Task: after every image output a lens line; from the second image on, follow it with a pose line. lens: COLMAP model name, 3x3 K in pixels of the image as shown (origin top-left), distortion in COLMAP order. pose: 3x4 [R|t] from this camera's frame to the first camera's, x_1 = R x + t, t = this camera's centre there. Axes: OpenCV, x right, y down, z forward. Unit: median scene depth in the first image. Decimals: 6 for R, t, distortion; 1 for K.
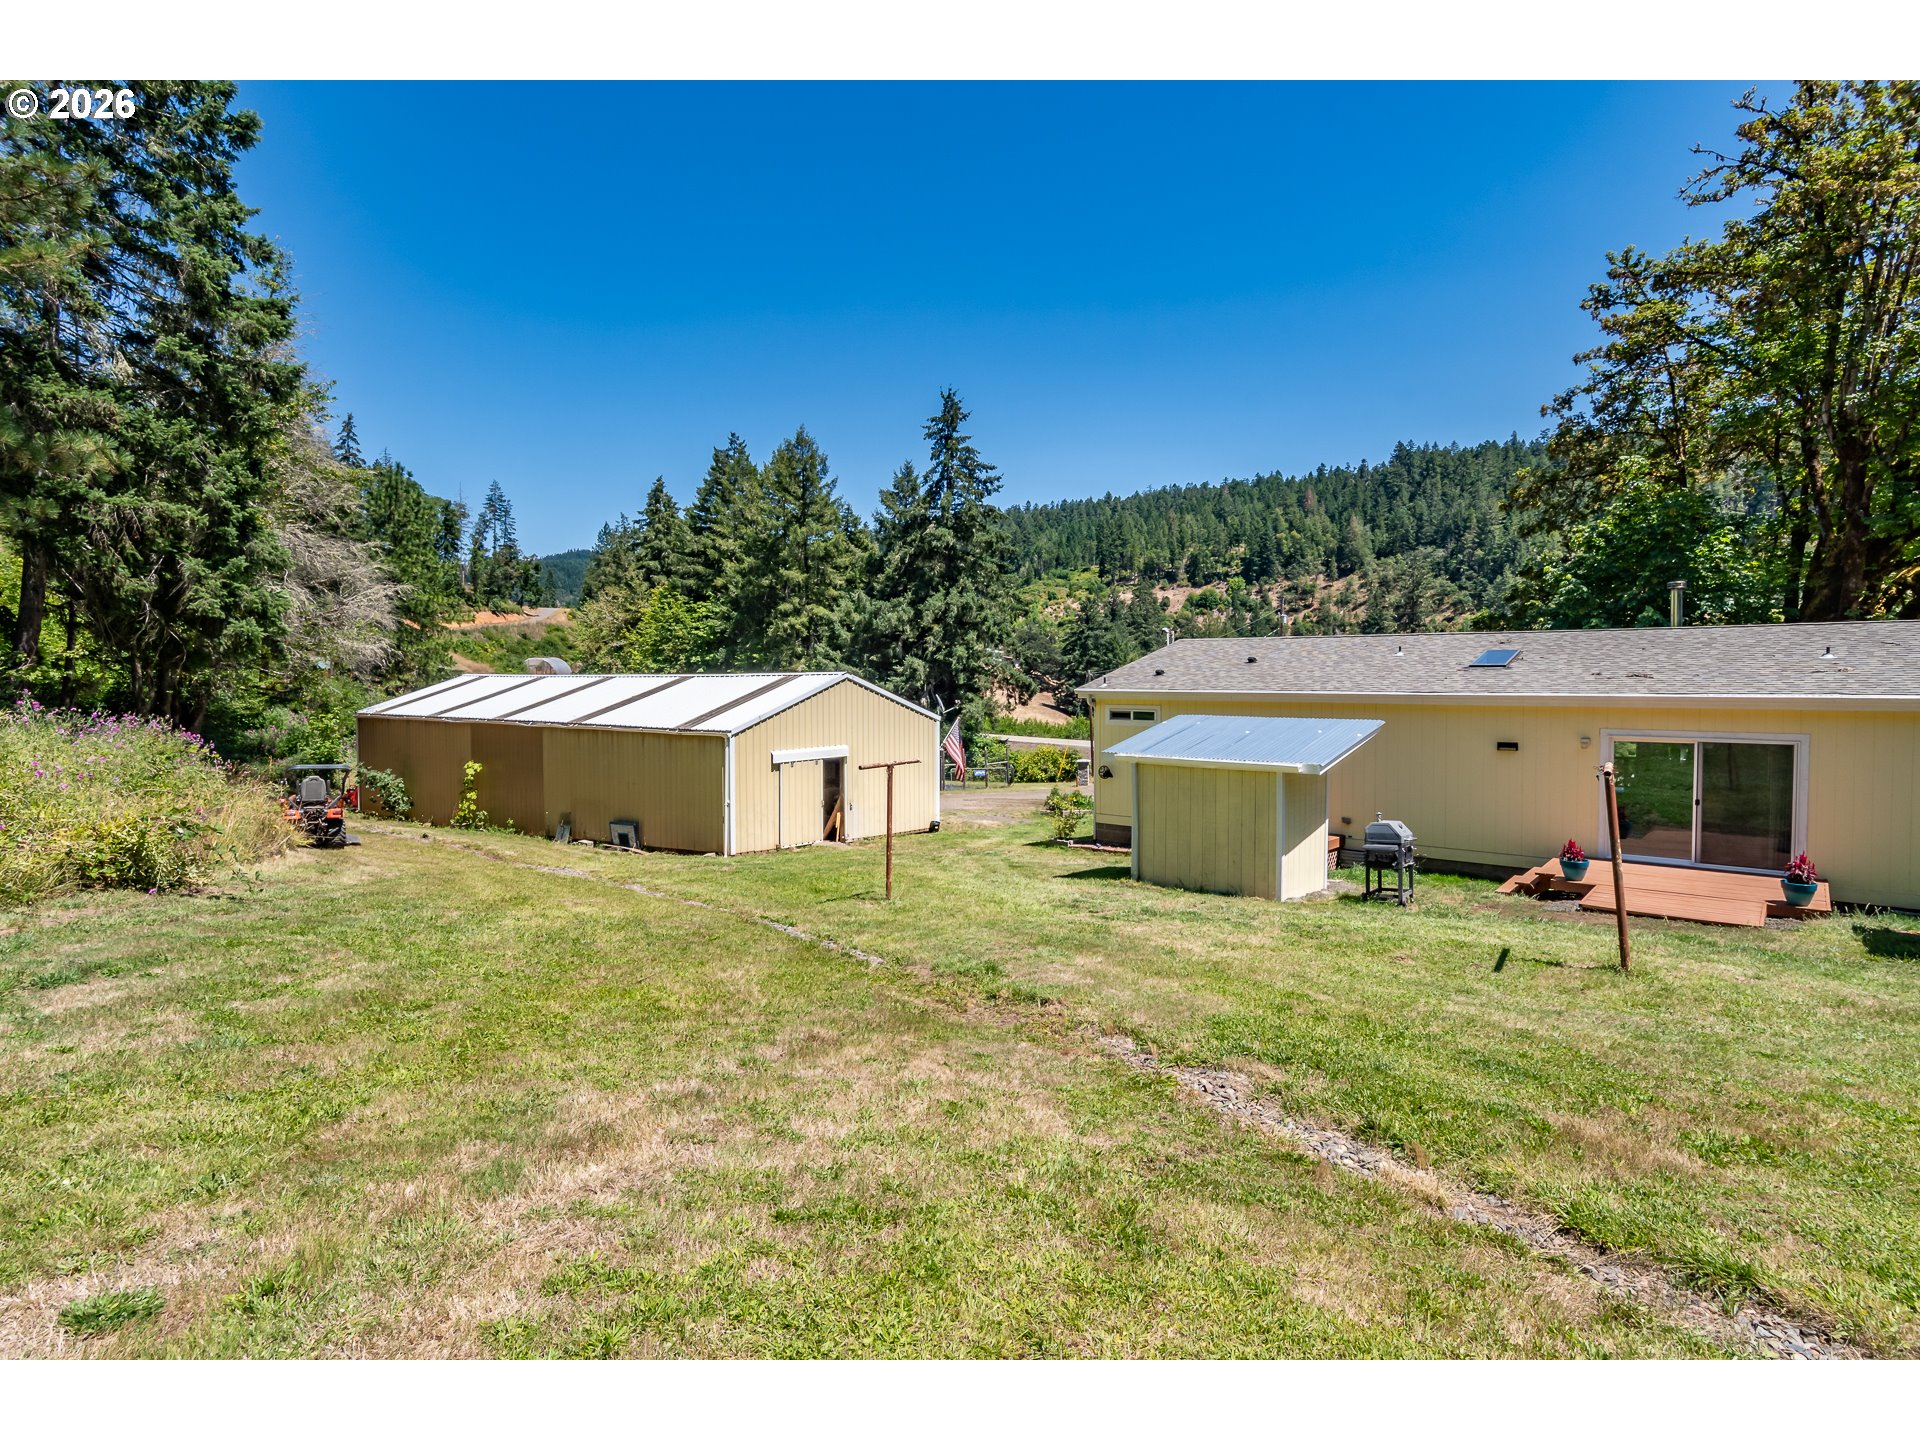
lens RADIAL K [[1007.7, 0, 960.1], [0, 1007.7, 729.1], [0, 0, 1]] dist [-0.000274, -0.002175]
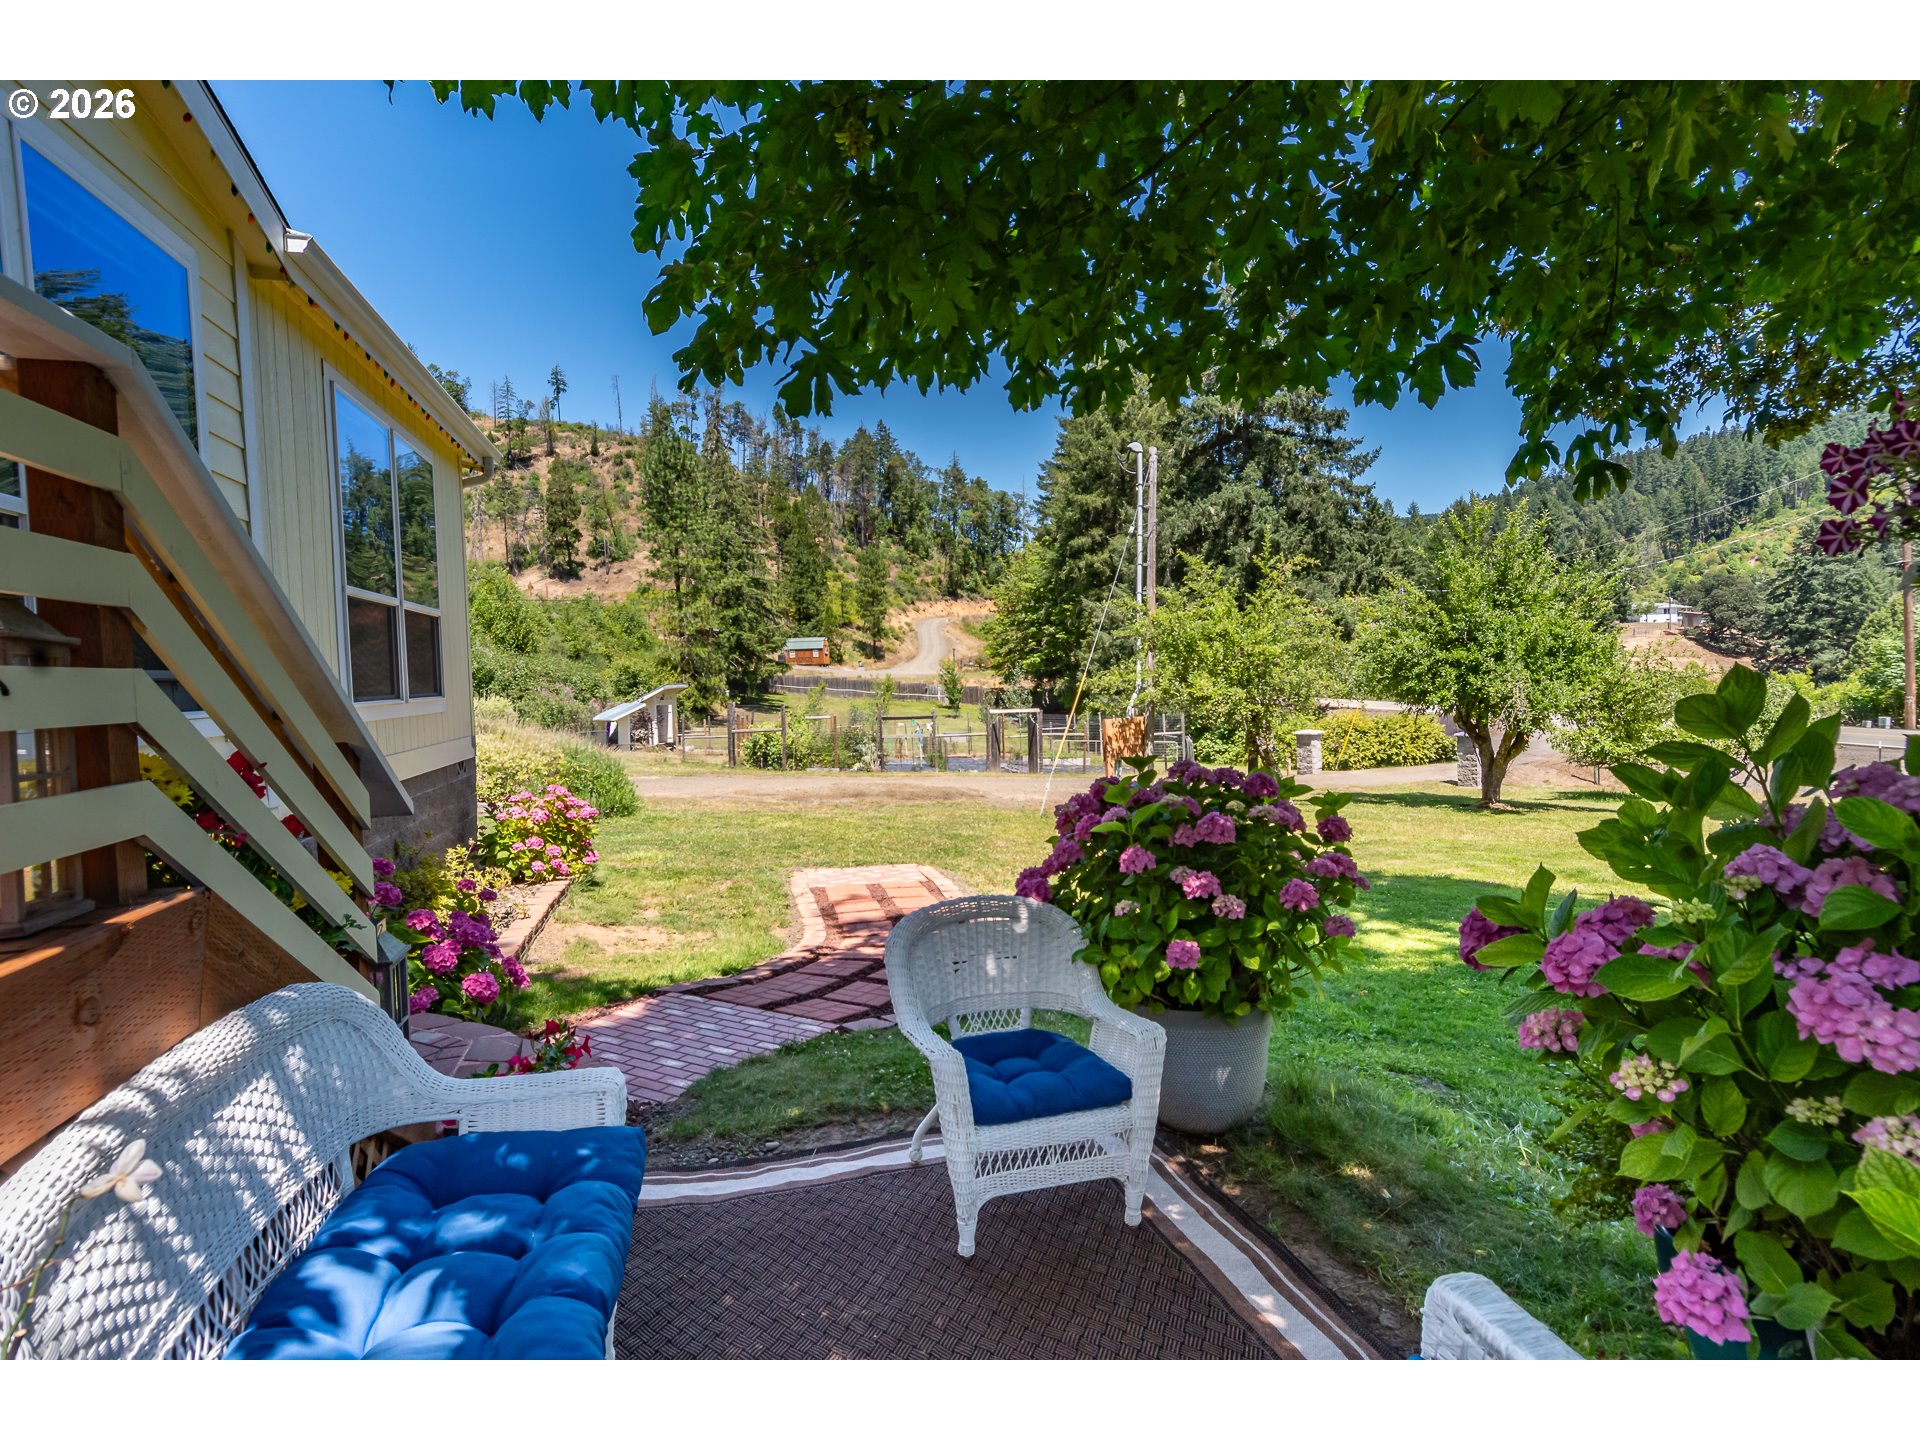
lens RADIAL K [[1007.7, 0, 956.3], [0, 1007.7, 720.8], [0, 0, 1]] dist [-0.000274, -0.002175]
pose [[0.801118, 0.006837, -0.598467, 0.204801], [-0.001913, 0.999959, 0.008862, 0.010982], [0.598503, -0.005955, 0.801099, 0.287347]]
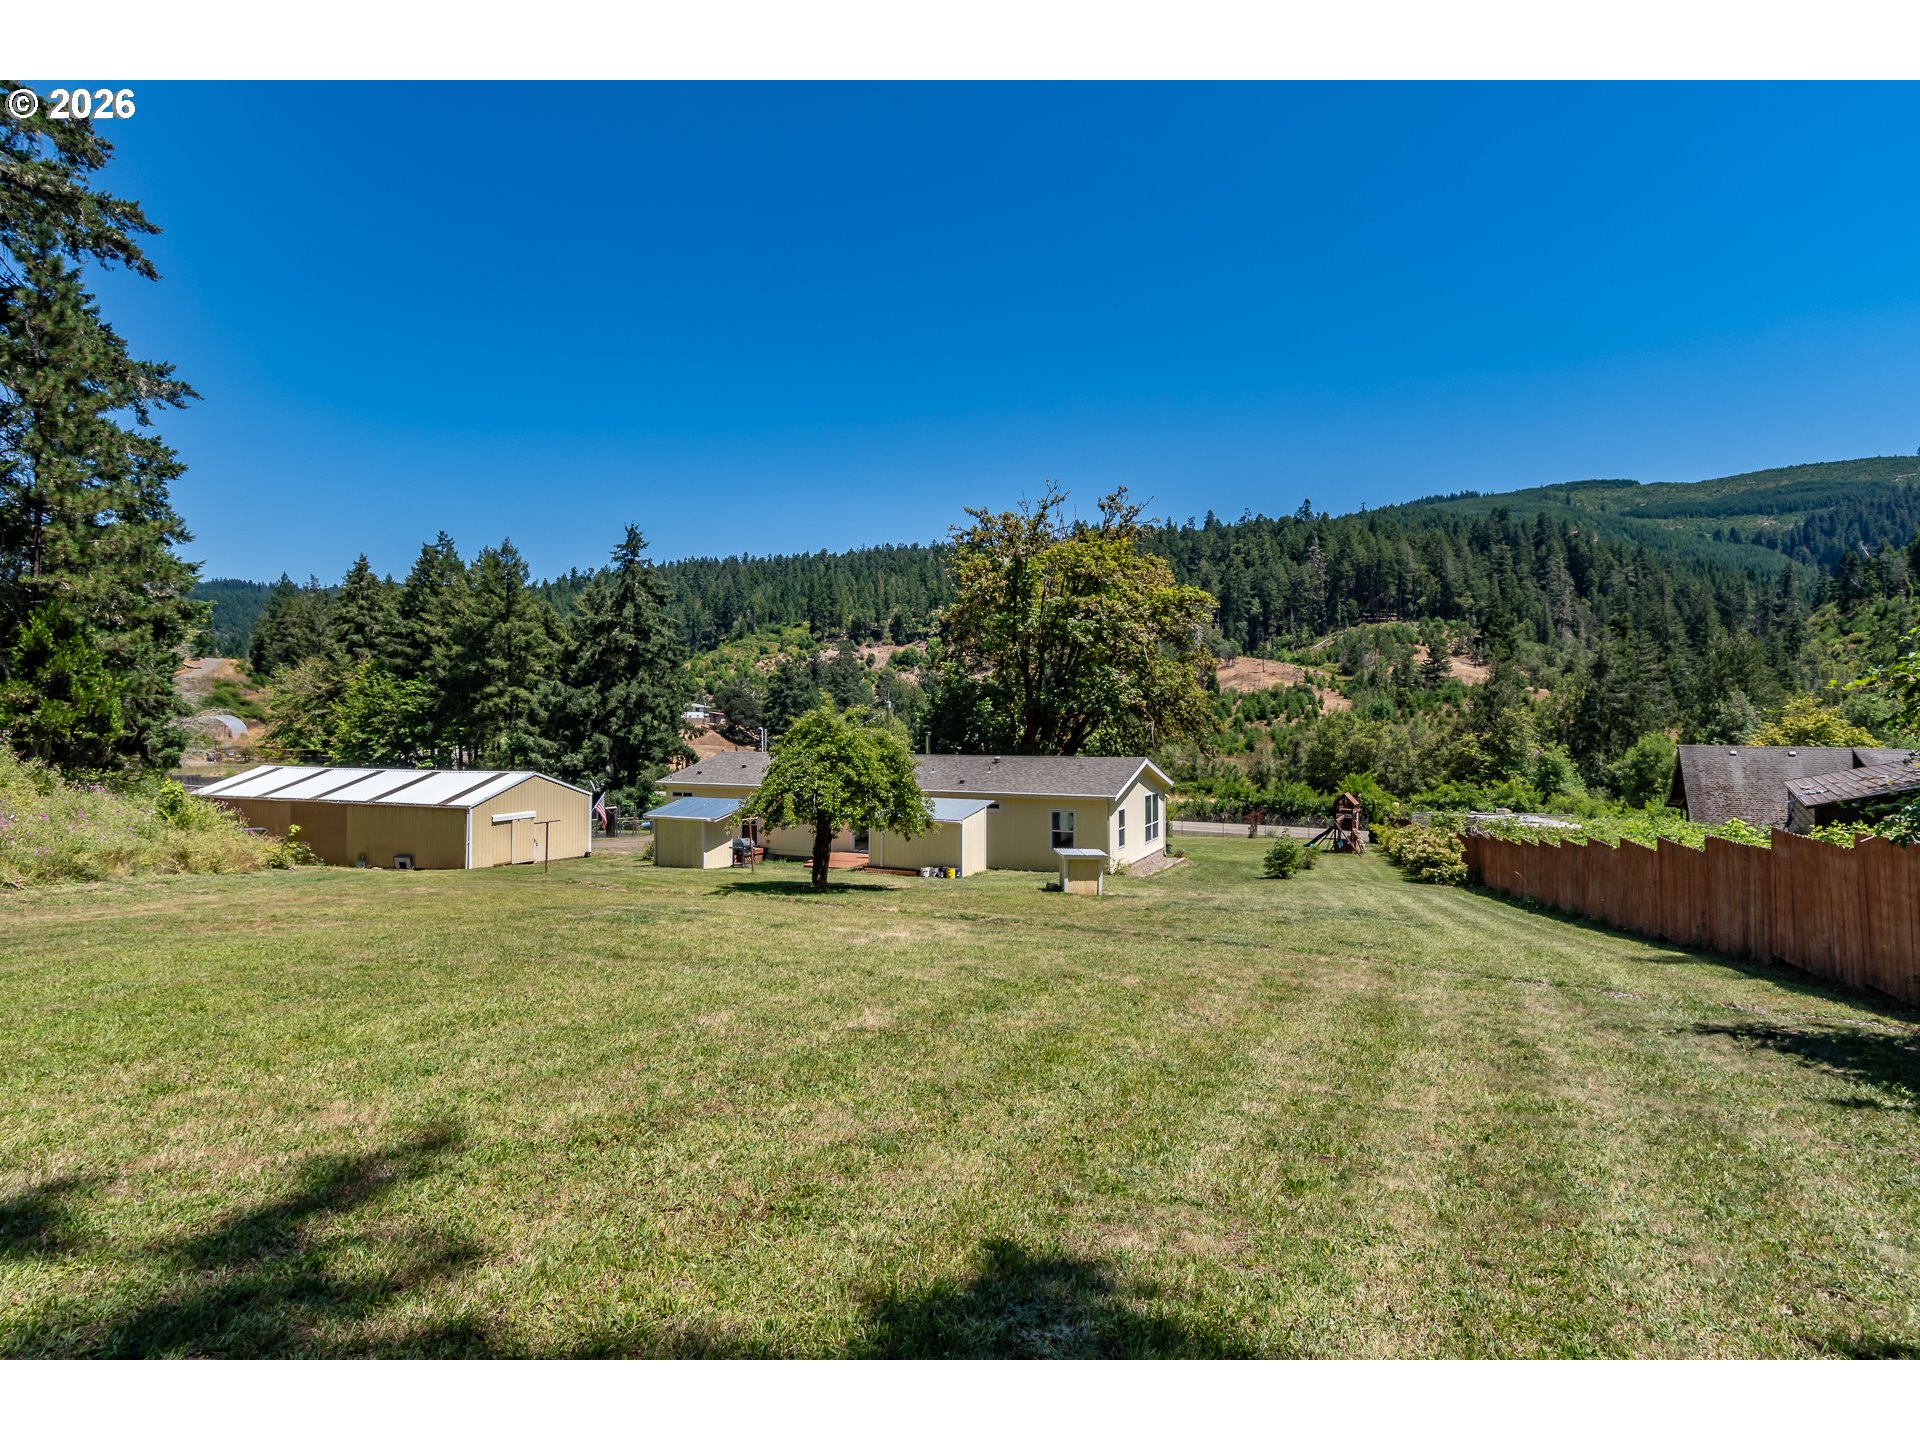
lens RADIAL K [[1007.7, 0, 962.3], [0, 1007.7, 716.3], [0, 0, 1]] dist [-0.000274, -0.002175]
pose [[0.962474, 0.004644, 0.271336, 0.040179], [0.011495, 0.998259, -0.057860, -0.011778], [-0.271132, 0.058808, 0.960744, -0.286992]]
